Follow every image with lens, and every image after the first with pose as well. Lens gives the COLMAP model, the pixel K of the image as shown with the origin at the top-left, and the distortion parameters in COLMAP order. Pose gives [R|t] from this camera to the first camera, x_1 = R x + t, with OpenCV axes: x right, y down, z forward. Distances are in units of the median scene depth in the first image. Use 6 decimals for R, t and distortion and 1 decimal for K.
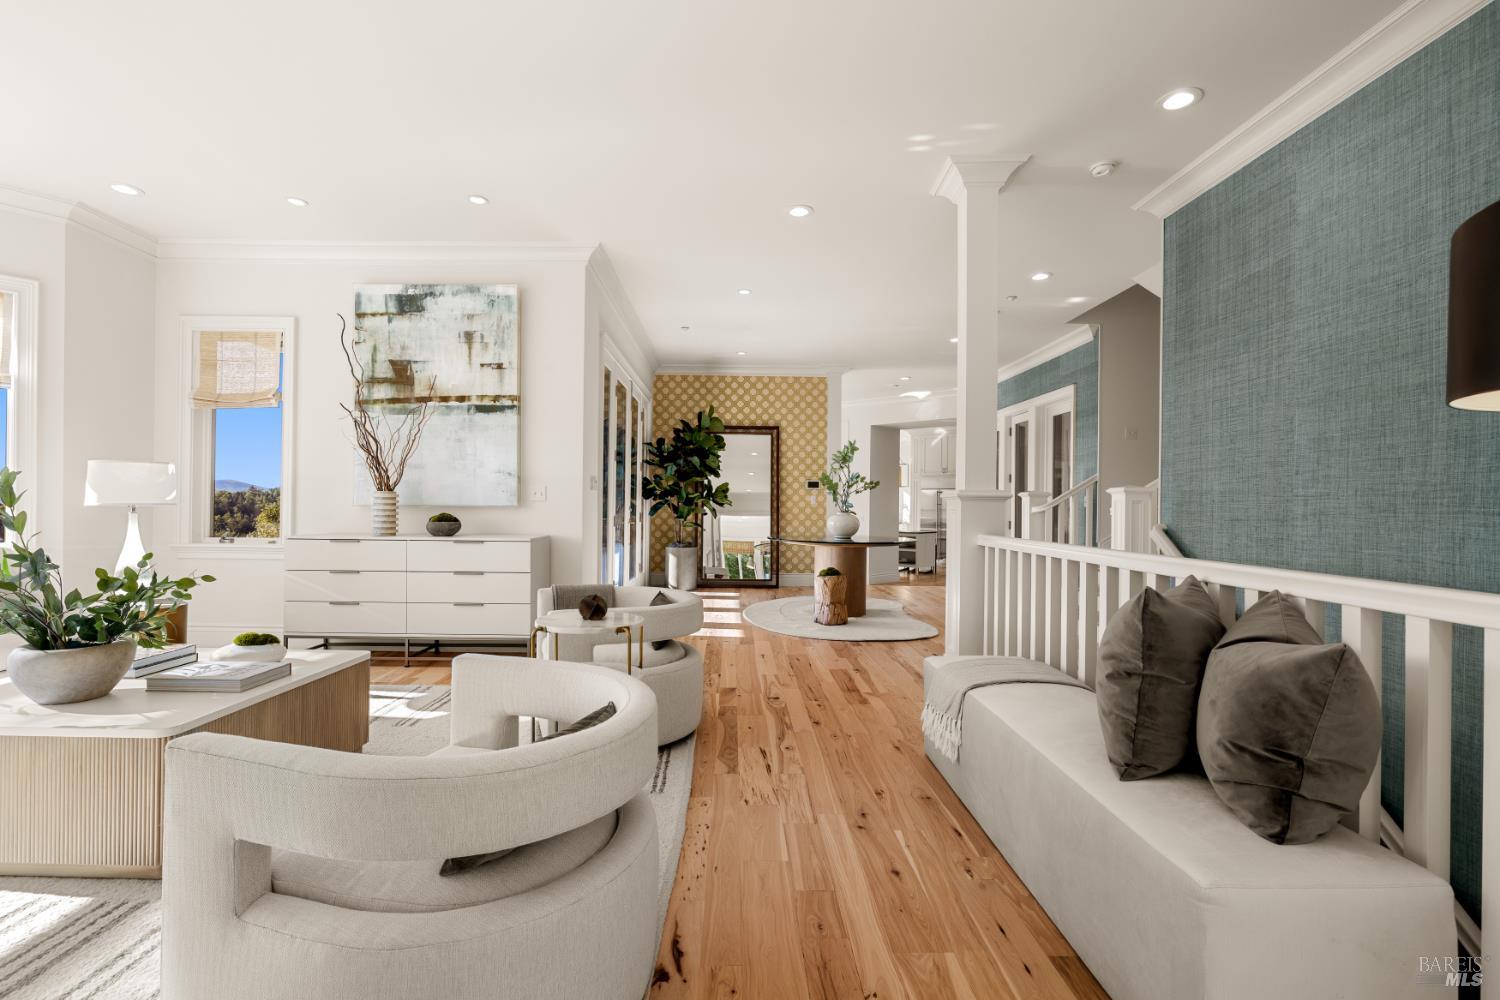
lens RADIAL K [[666.2, 0, 740.4], [0, 666.2, 501.4], [0, 0, 1]] dist [-0.003688, 0.000153]
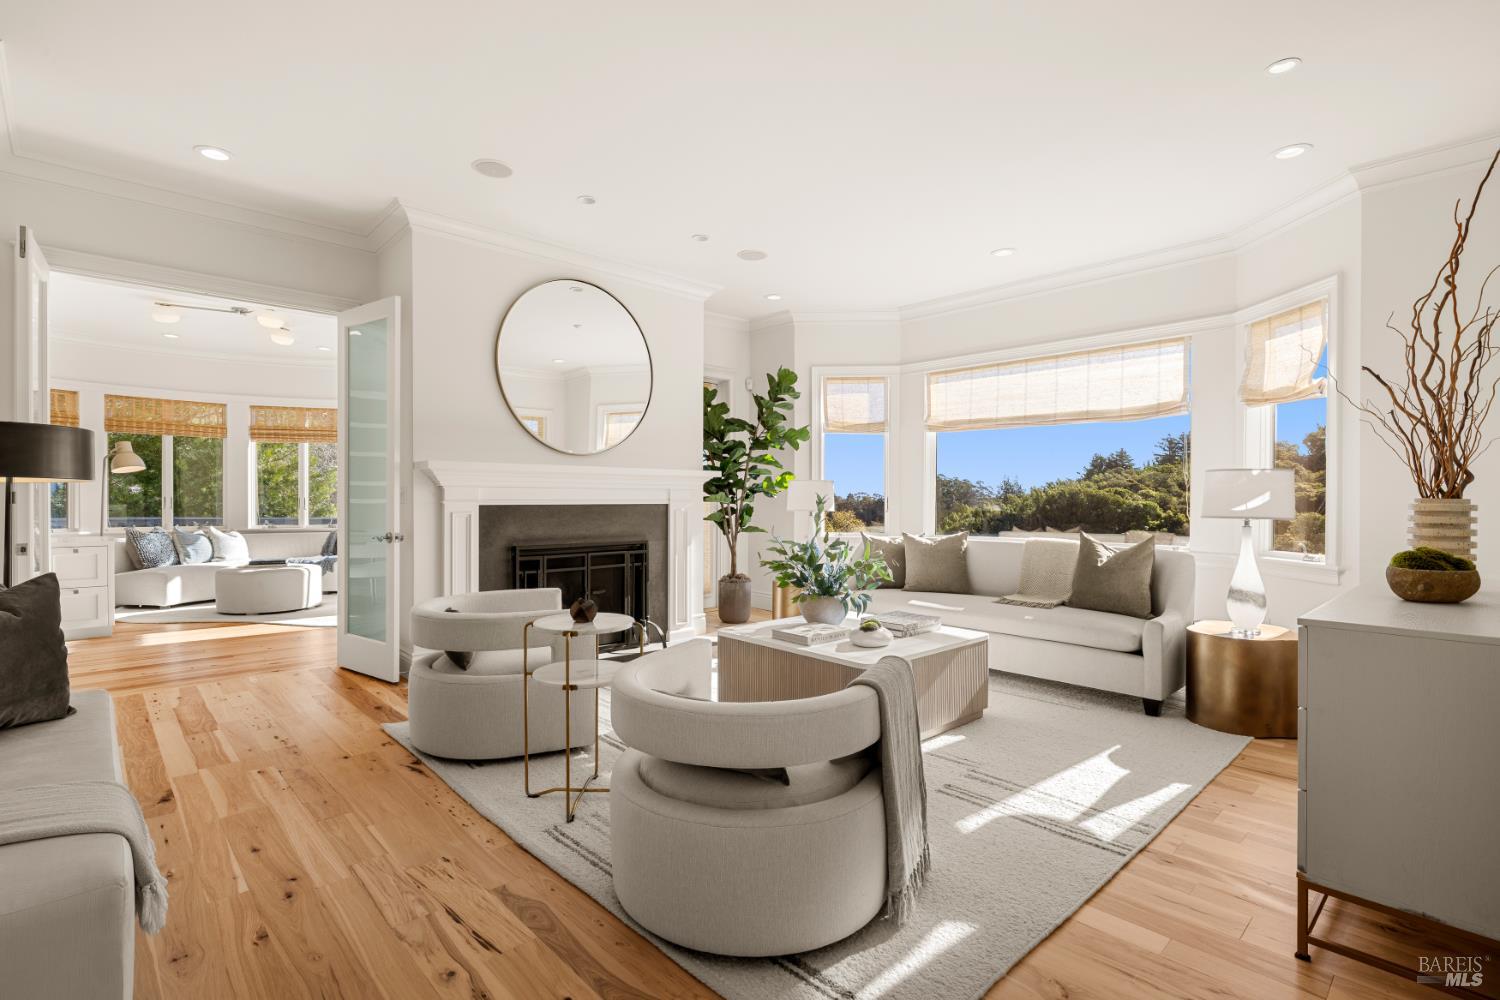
lens RADIAL K [[721.6, 0, 750.0], [0, 721.6, 500.0], [0, 0, 1]] dist [-0.003359, 0.000160]
pose [[-0.735666, -0.007983, -0.677297, 0.184872], [-0.006346, 0.999968, -0.004893, -0.007914], [0.677314, 0.000698, -0.735694, 1.012726]]
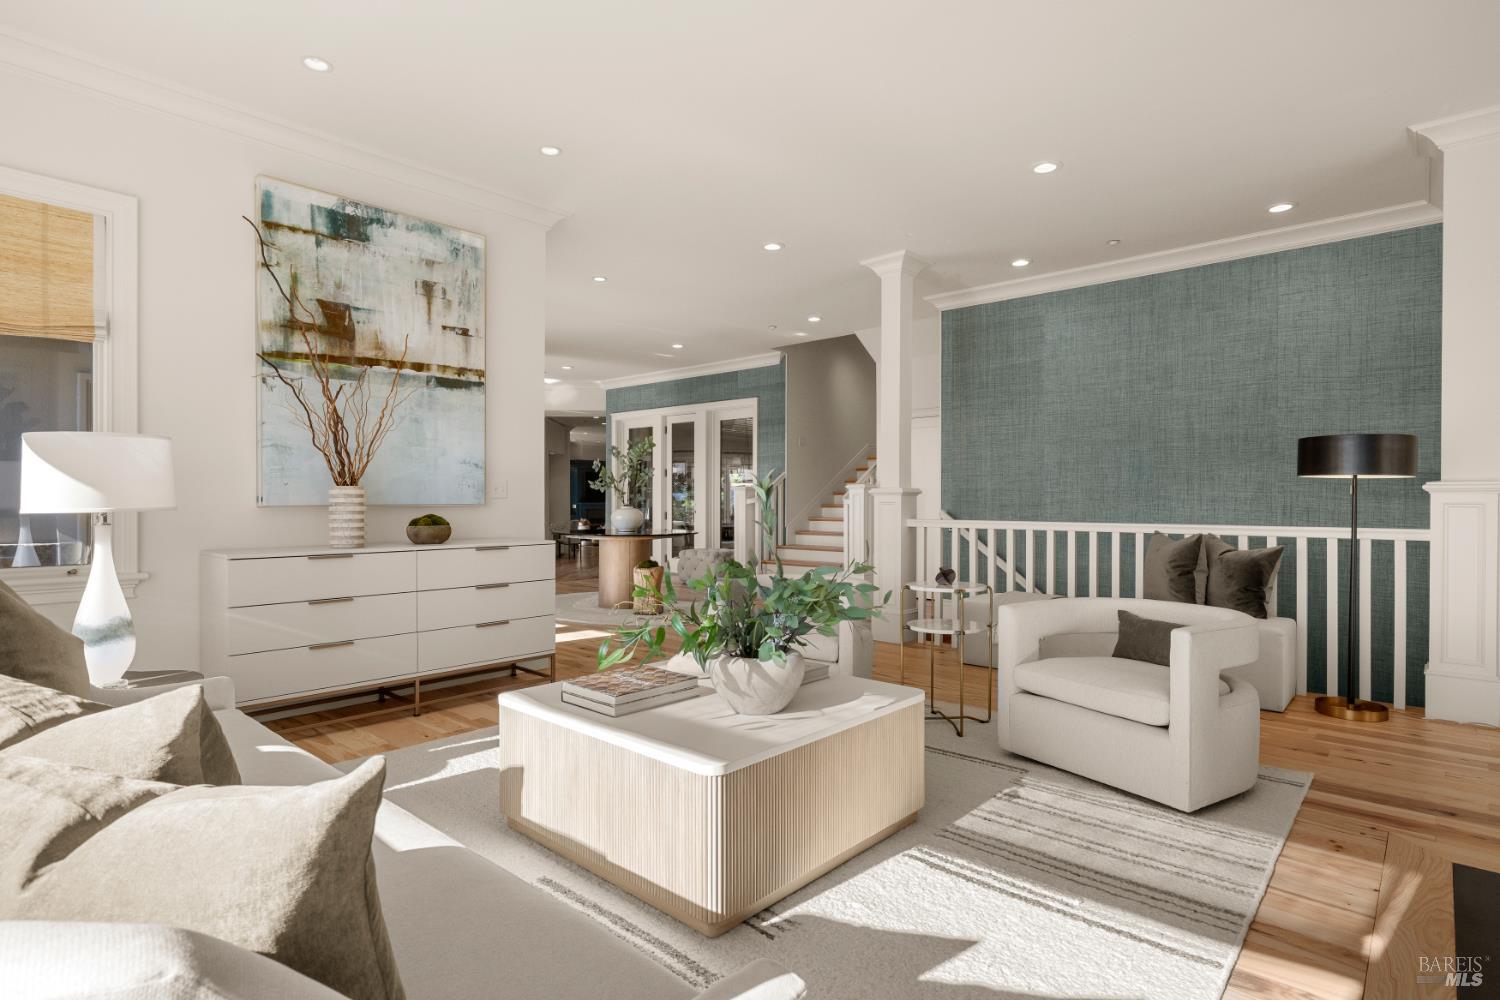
lens RADIAL K [[752.8, 0, 750.0], [0, 752.8, 500.0], [0, 0, 1]] dist [0.000851, 0.000230]
pose [[0.676772, -0.010561, 0.736117, -0.809533], [0.002362, 0.999923, 0.012175, -0.008903], [-0.736189, -0.006501, 0.676745, 0.122410]]
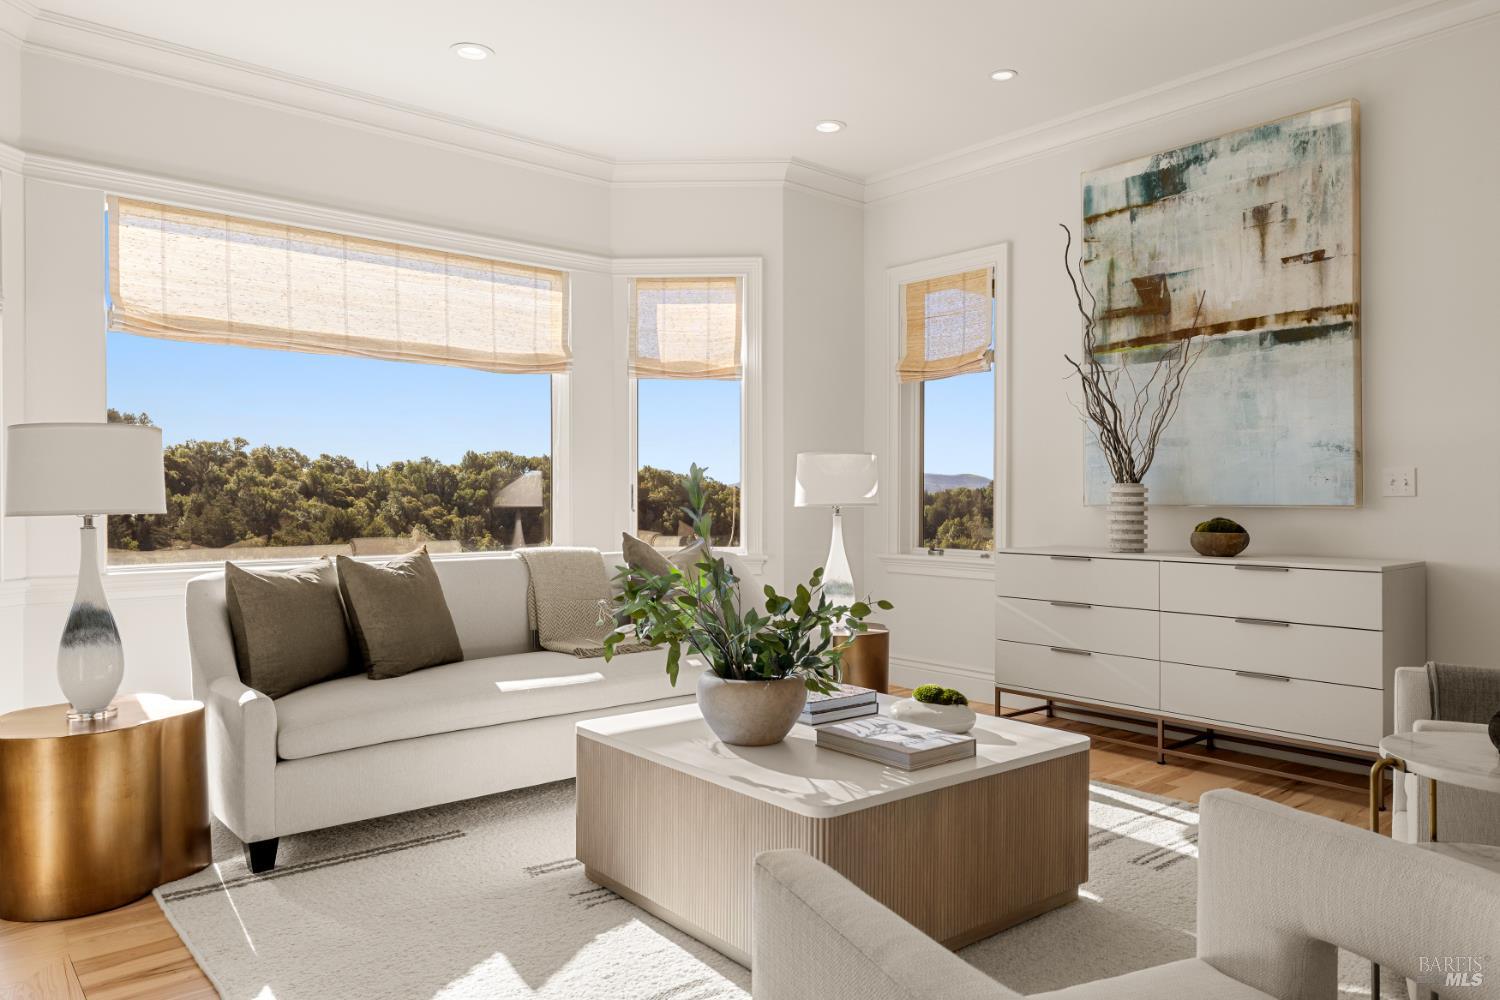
lens RADIAL K [[1017.0, 0, 739.8], [0, 1017.0, 500.5], [0, 0, 1]] dist [0.001181, 0.002200]
pose [[0.639613, -0.006555, -0.768669, -0.016519], [0.007854, 0.999967, -0.001992, 0.000187], [0.768657, -0.004763, 0.639643, 0.078698]]
